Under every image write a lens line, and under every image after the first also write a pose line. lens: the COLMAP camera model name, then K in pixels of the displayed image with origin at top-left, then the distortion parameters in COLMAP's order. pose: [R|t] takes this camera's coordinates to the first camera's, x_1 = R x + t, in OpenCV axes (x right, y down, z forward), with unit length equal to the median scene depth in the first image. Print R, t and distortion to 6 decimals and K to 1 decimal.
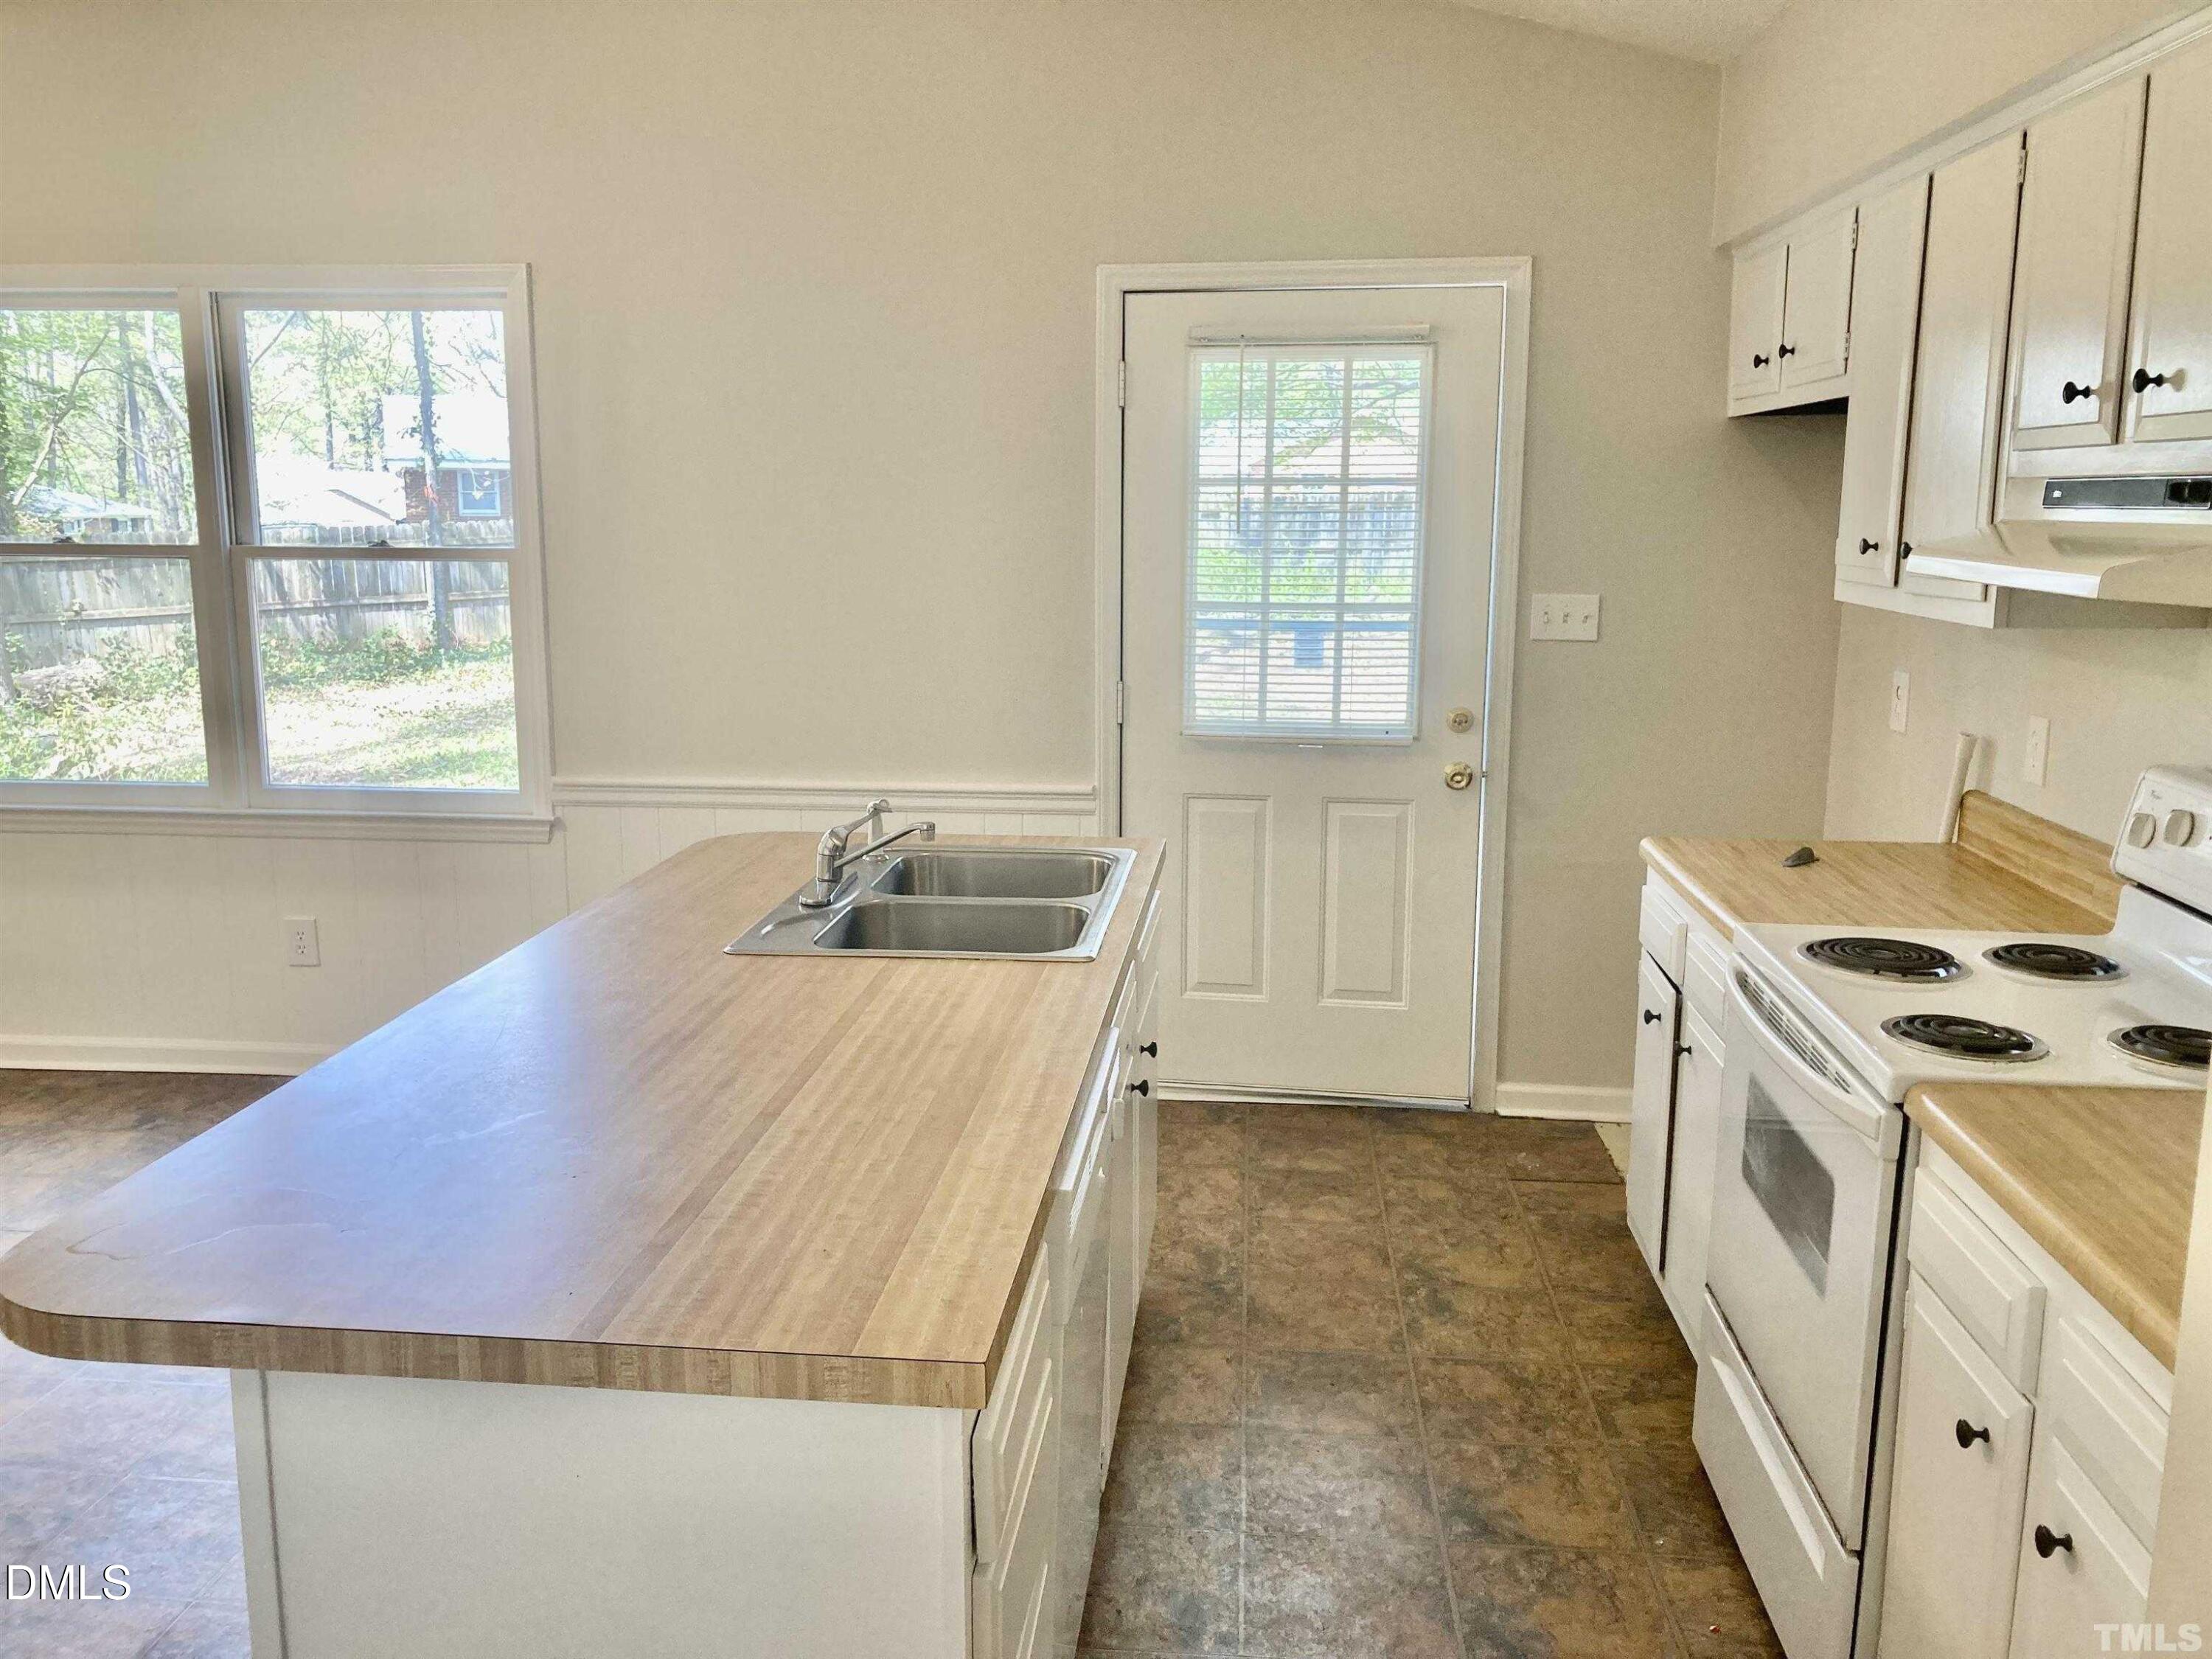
lens RADIAL K [[1813.4, 0, 1106.0], [0, 1813.4, 829.5], [0, 0, 1]] dist [0.045102, -0.007235]
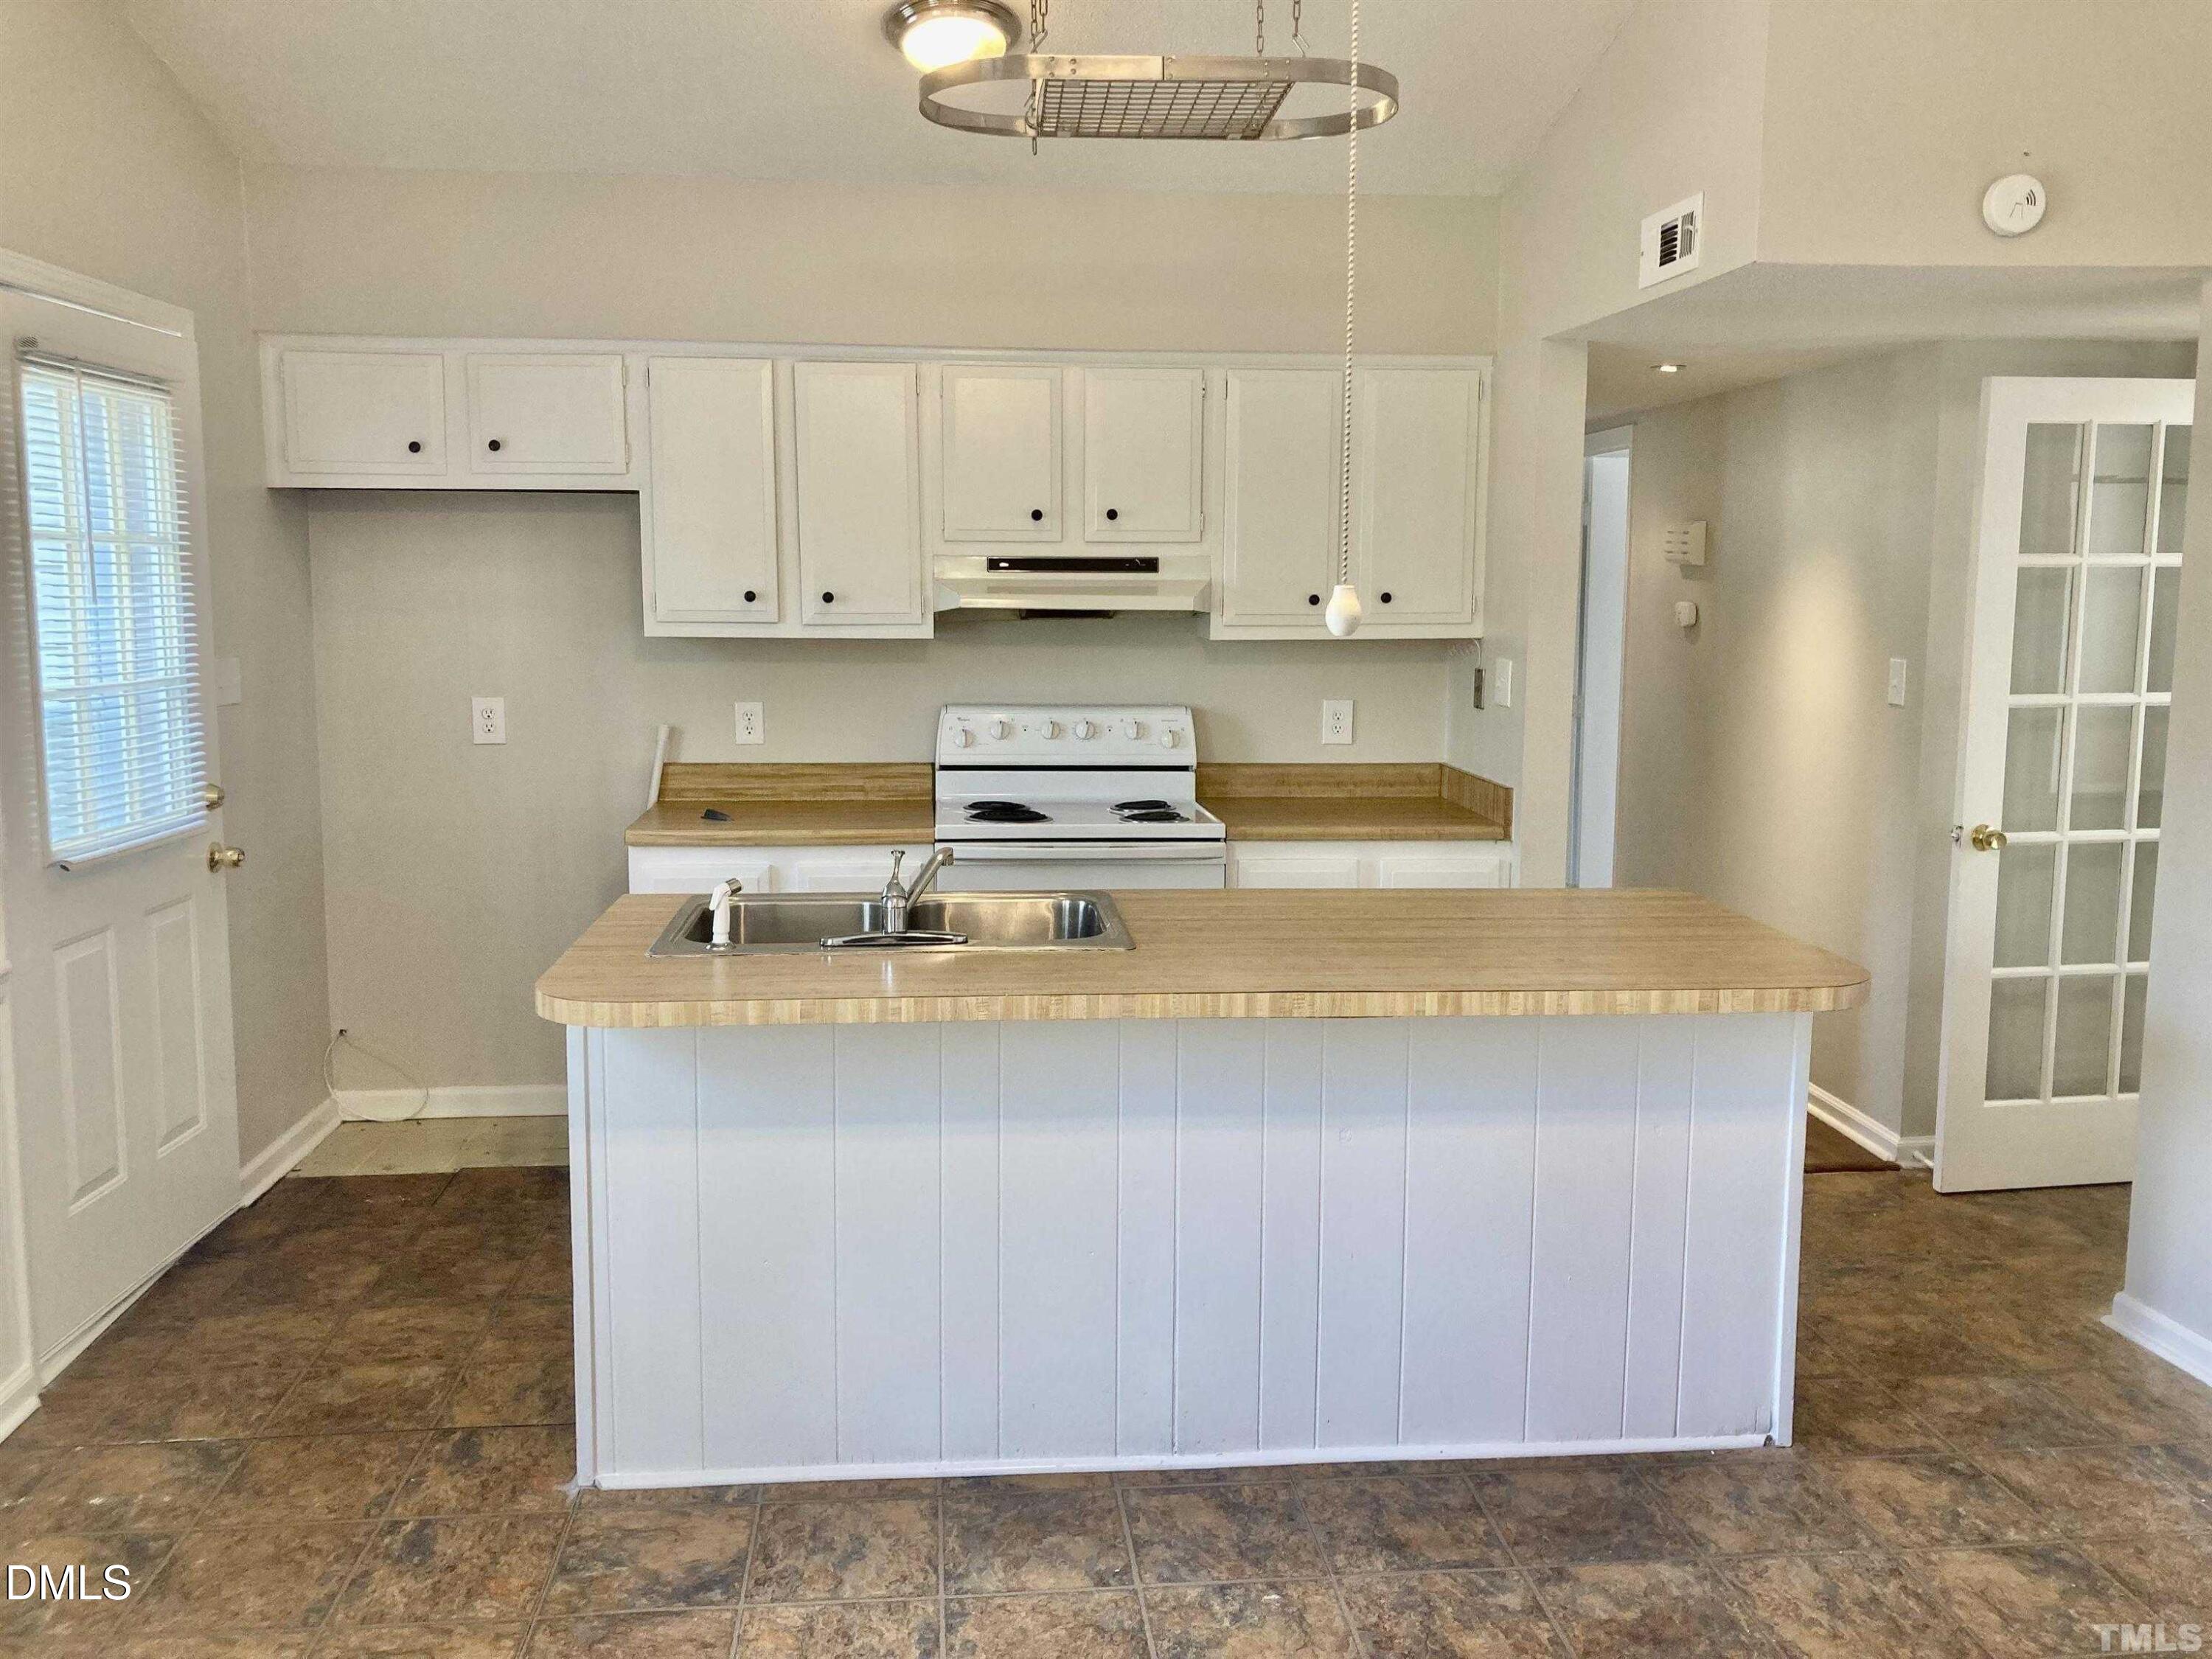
lens RADIAL K [[1813.4, 0, 1106.0], [0, 1813.4, 829.5], [0, 0, 1]] dist [0.045102, -0.007235]
pose [[-0.171856, -0.152560, 0.973237, -0.810389], [0.171386, 0.968240, 0.182041, -0.138743], [-0.970099, 0.198084, -0.140251, 0.706238]]
